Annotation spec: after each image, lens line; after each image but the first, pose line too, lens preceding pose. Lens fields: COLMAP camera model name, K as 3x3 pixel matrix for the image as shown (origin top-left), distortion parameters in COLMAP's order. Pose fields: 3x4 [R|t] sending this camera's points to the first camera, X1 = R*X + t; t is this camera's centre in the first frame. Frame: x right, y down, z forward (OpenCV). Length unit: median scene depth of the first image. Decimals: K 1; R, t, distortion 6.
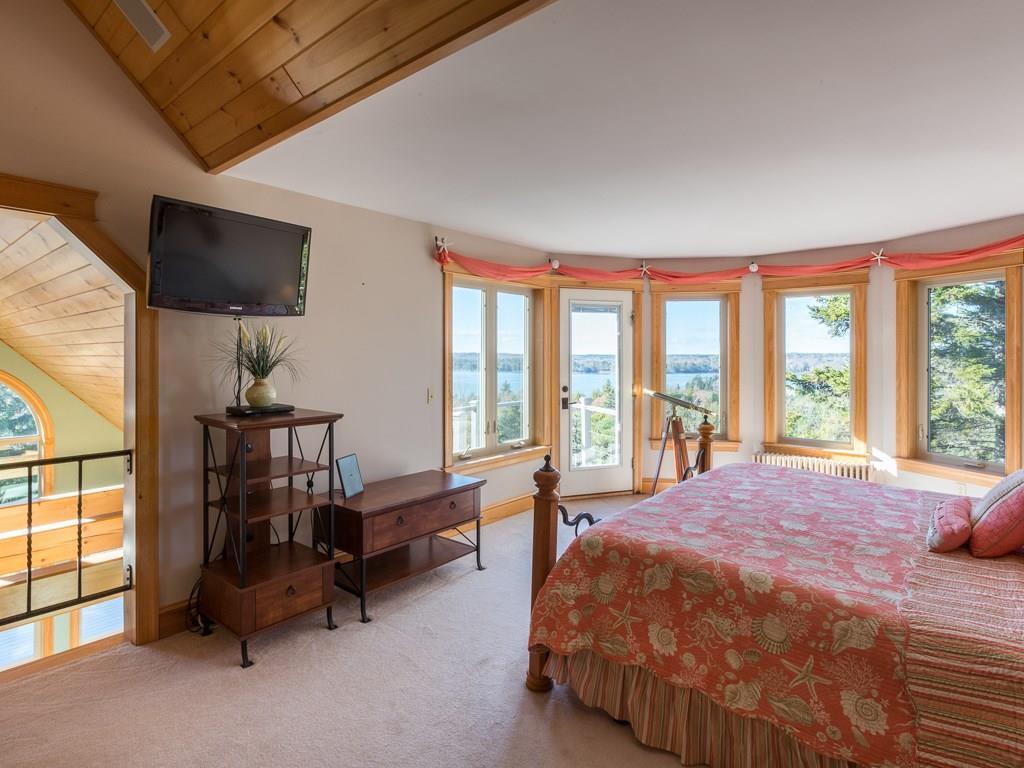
lens RADIAL K [[550.7, 0, 535.6], [0, 550.7, 358.8], [0, 0, 1]] dist [0.022410, 0.000900]
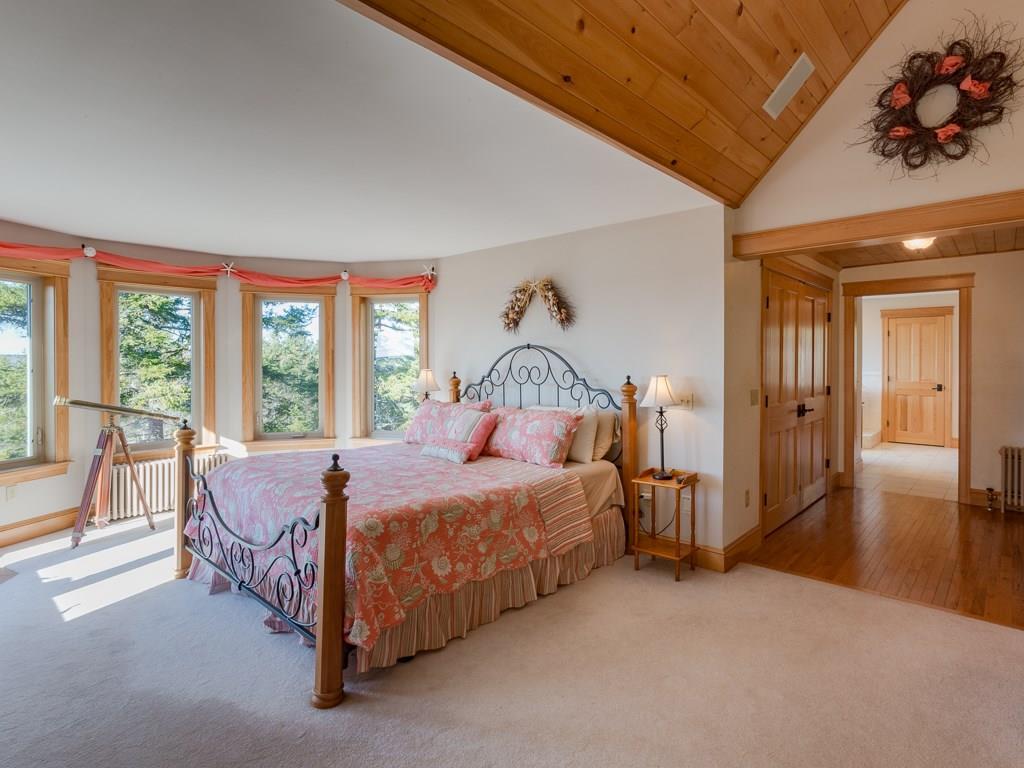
lens RADIAL K [[550.7, 0, 535.6], [0, 550.7, 358.8], [0, 0, 1]] dist [0.022410, 0.000900]
pose [[0.058788, 0.000220, 0.998270, -1.007115], [0.007661, 0.999970, -0.000672, 0.012443], [-0.998241, 0.007688, 0.058784, 0.648075]]
